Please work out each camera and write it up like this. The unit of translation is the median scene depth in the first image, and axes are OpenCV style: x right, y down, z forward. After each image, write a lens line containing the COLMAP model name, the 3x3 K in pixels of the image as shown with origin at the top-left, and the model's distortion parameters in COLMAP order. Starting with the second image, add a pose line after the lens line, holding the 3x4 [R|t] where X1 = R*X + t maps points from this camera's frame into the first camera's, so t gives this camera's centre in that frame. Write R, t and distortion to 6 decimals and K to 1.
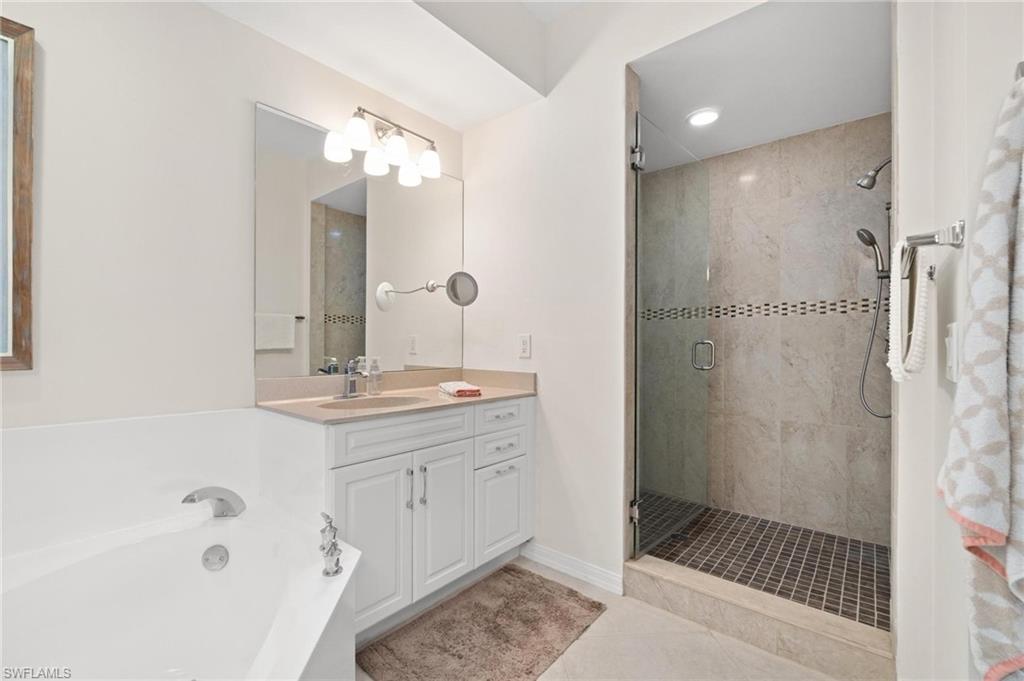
lens RADIAL K [[443.0, 0, 508.3], [0, 443.0, 342.5], [0, 0, 1]] dist [-0.005173, -0.000163]
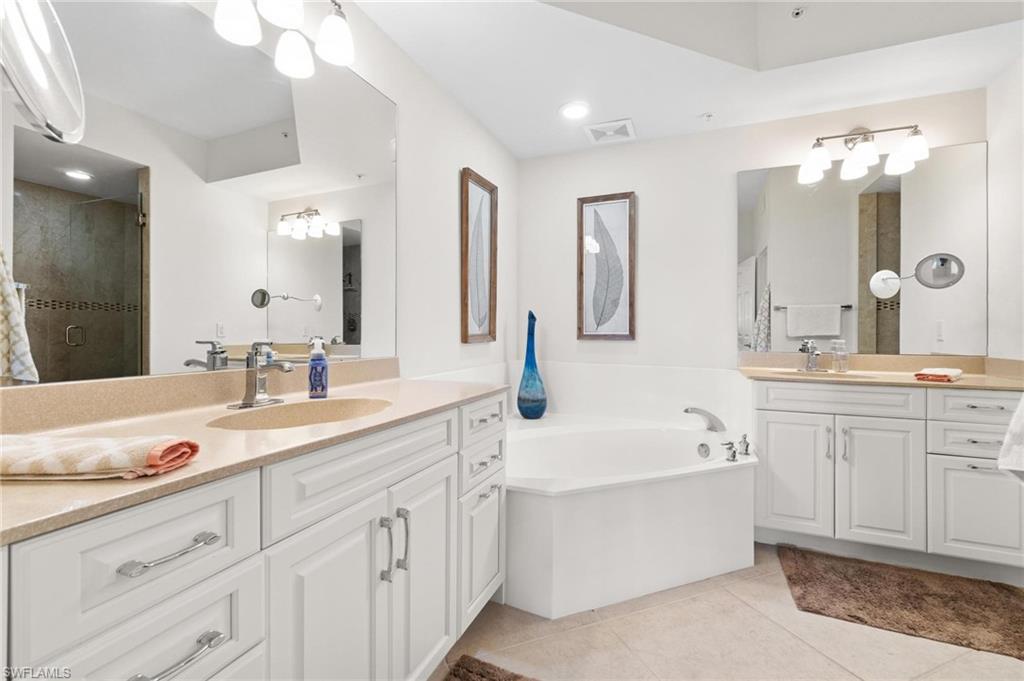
lens RADIAL K [[443.0, 0, 508.3], [0, 443.0, 342.5], [0, 0, 1]] dist [-0.005173, -0.000163]
pose [[0.304120, 0.020140, -0.952421, 0.592689], [-0.000186, 0.999778, 0.021082, 0.016119], [0.952634, -0.006234, 0.304056, -0.211881]]
